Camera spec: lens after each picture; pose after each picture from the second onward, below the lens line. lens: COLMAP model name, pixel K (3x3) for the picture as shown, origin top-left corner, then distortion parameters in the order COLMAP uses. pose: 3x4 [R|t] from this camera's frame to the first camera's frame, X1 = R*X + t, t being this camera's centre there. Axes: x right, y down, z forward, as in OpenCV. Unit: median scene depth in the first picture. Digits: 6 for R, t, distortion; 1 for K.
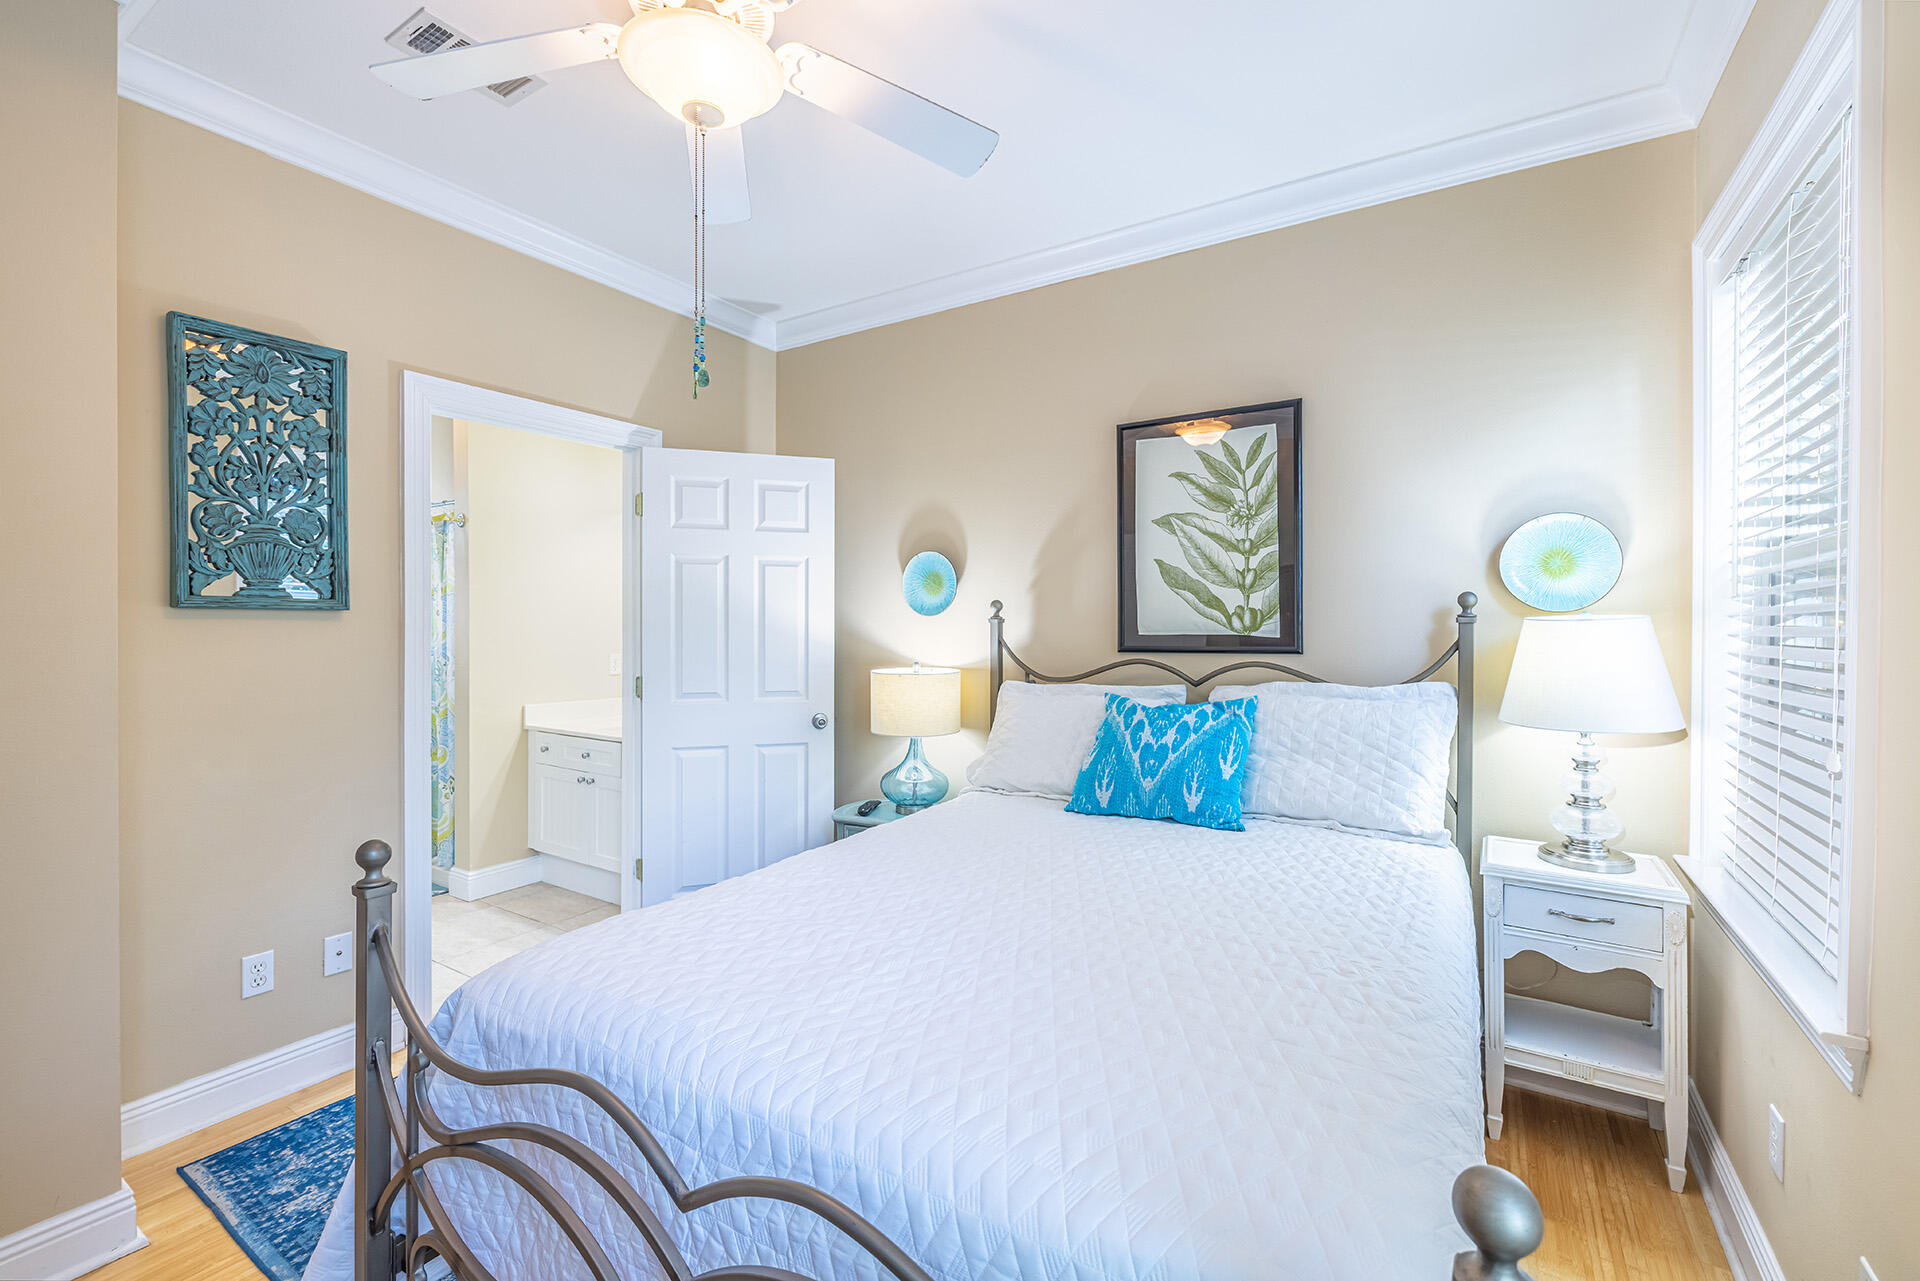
lens RADIAL K [[802.7, 0, 953.8], [0, 802.7, 612.6], [0, 0, 1]] dist [-0.000532, 0.000076]
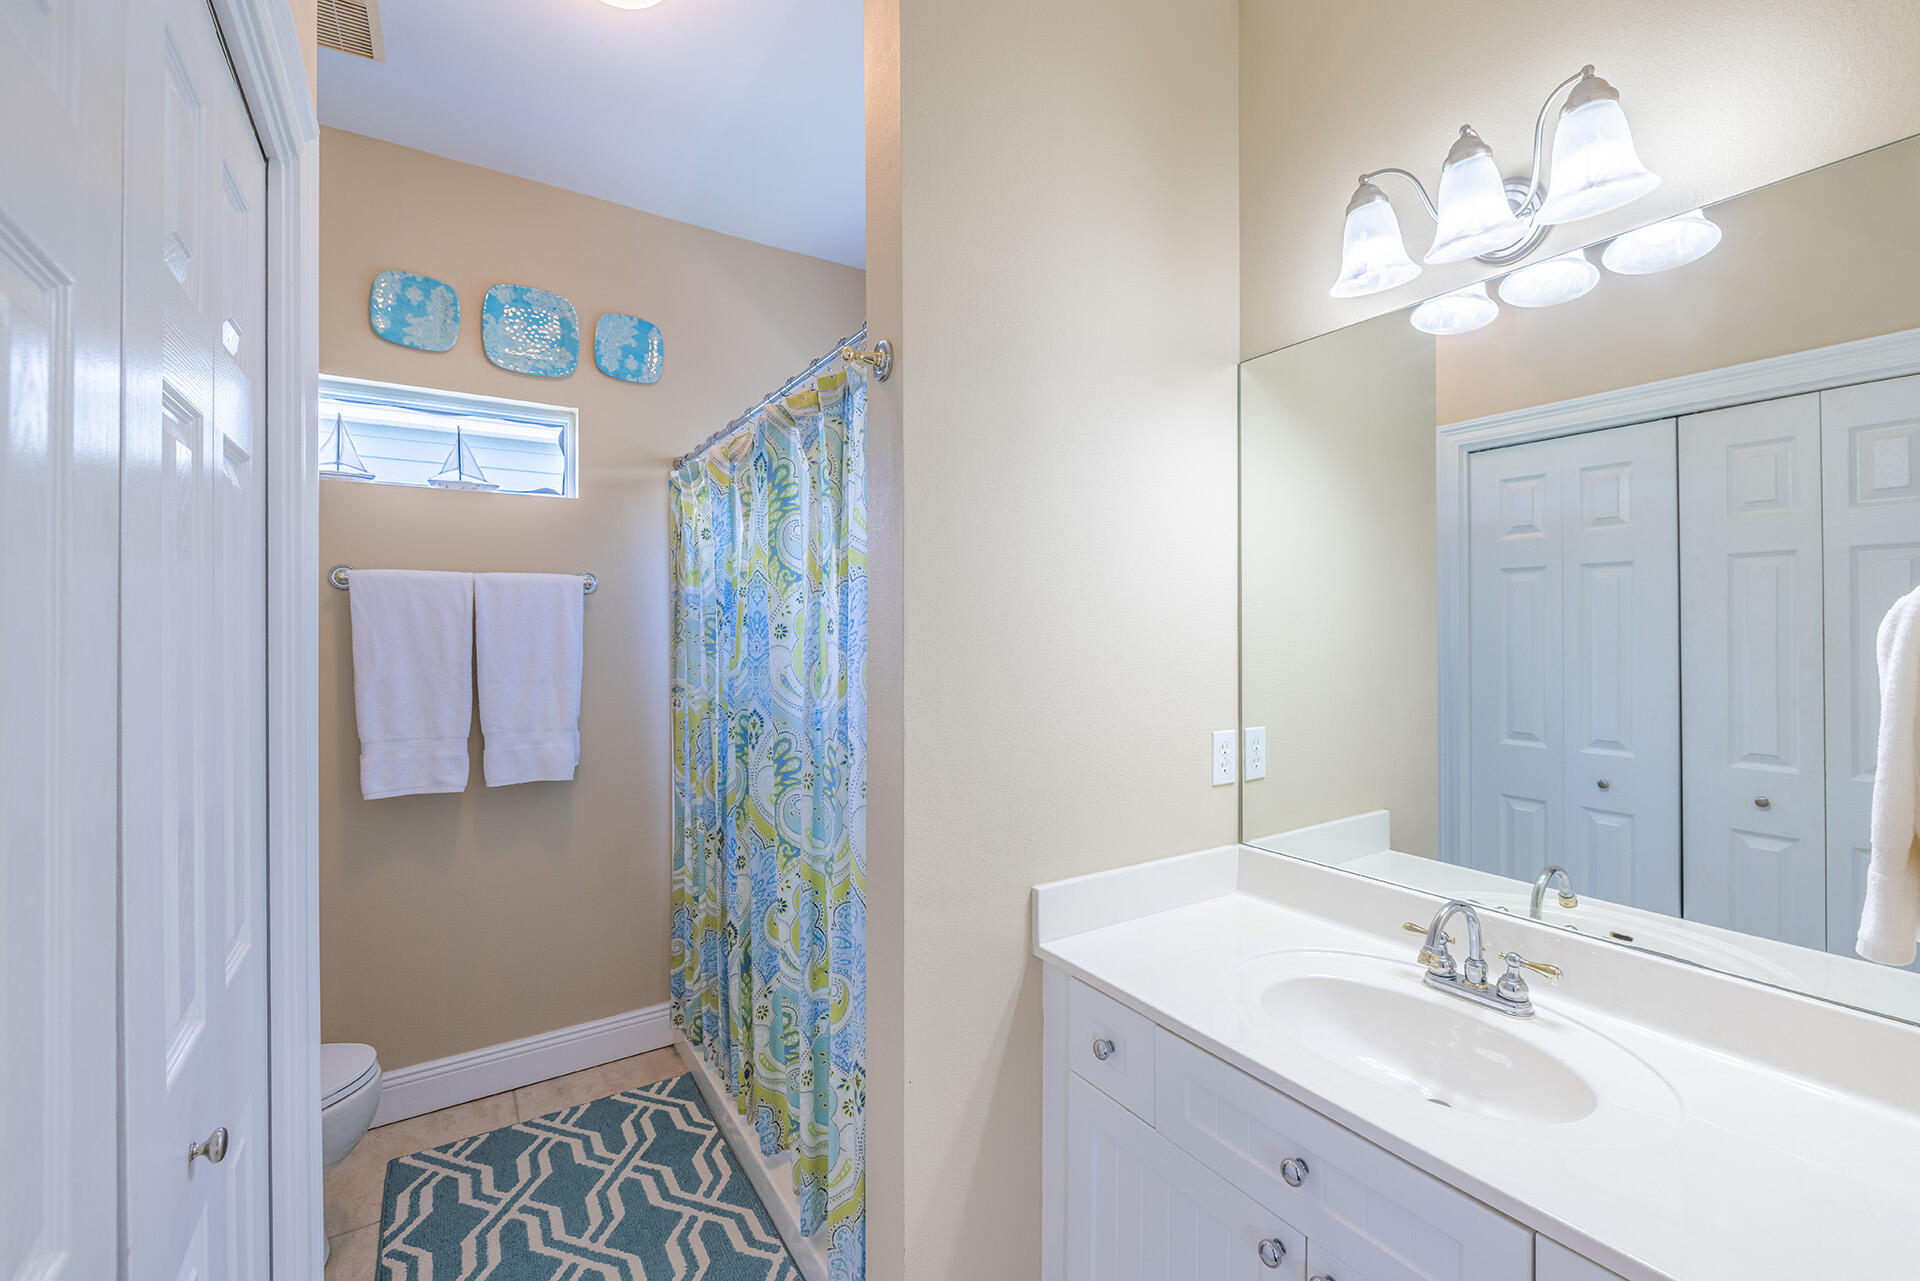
lens RADIAL K [[802.7, 0, 953.8], [0, 802.7, 612.6], [0, 0, 1]] dist [-0.000532, 0.000076]
pose [[0.909461, -0.001558, -0.415786, -0.430255], [-0.000698, 0.999986, -0.005274, -0.004980], [0.415788, 0.005087, 0.909447, 0.677764]]
